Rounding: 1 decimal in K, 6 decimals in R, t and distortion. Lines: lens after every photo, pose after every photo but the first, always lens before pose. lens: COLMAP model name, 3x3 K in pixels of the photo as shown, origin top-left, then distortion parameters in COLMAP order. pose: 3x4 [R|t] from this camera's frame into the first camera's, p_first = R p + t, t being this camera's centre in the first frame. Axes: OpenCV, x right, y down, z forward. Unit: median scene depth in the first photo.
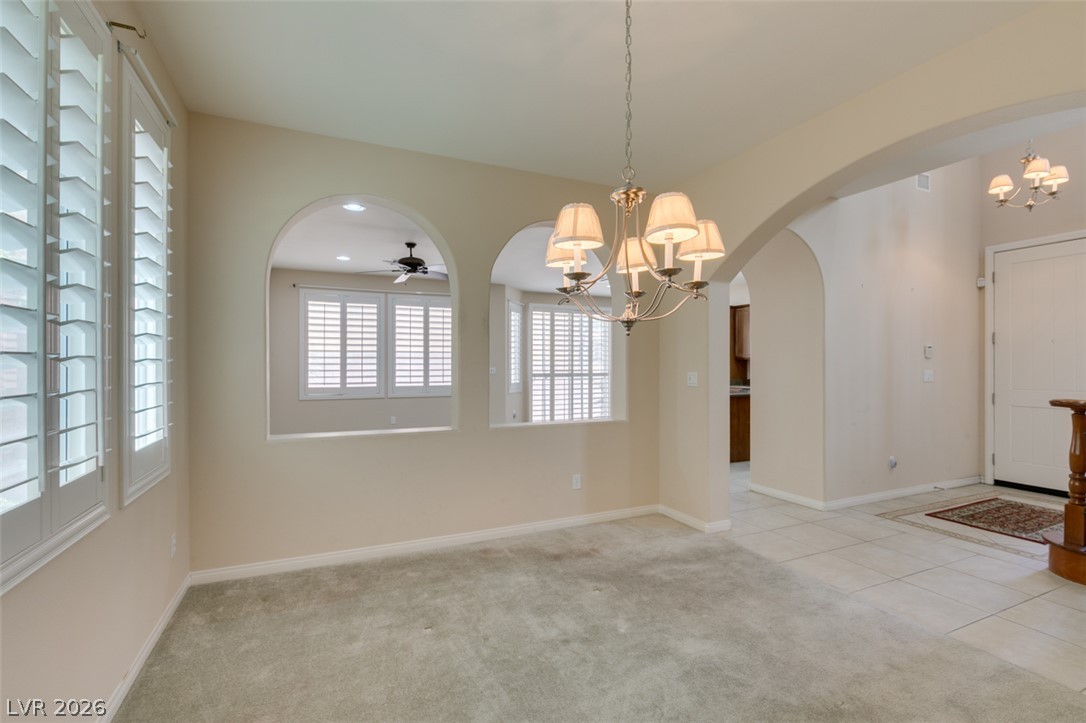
lens RADIAL K [[484.9, 0, 542.7], [0, 484.9, 364.3], [0, 0, 1]] dist [0.000625, -0.000959]
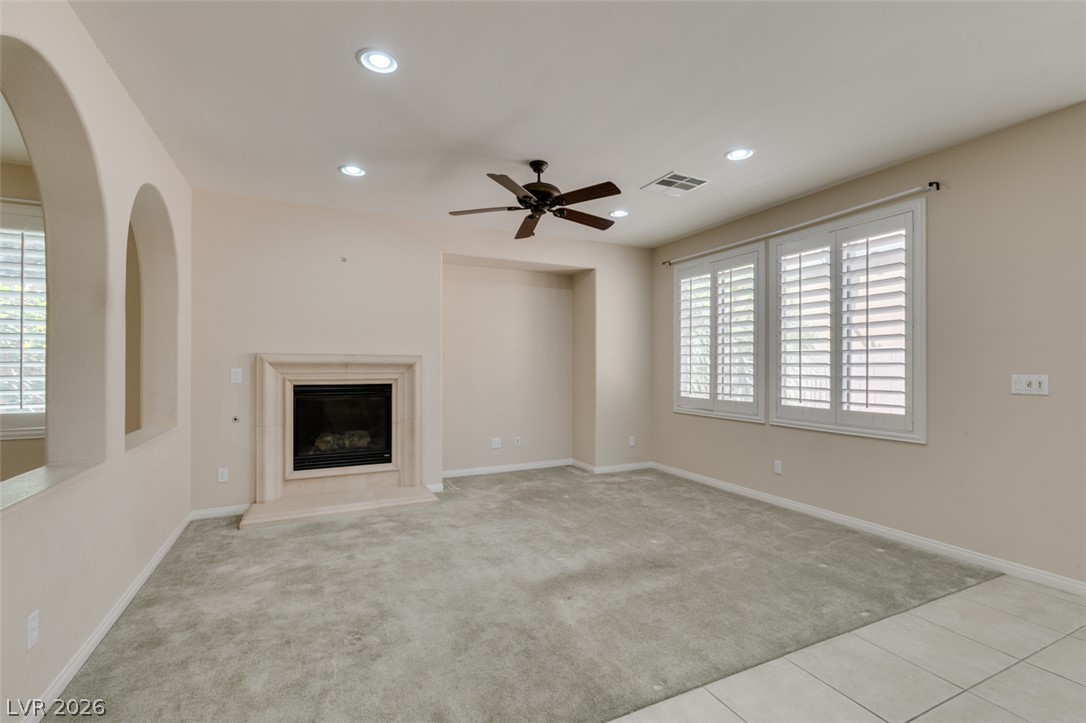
lens RADIAL K [[484.9, 0, 539.7], [0, 484.9, 363.3], [0, 0, 1]] dist [0.000625, -0.000959]
pose [[0.011138, -0.004417, -0.999928, 0.256084], [-0.002550, 0.999987, -0.004446, 0.001352], [0.999935, 0.002599, 0.011127, 0.774529]]
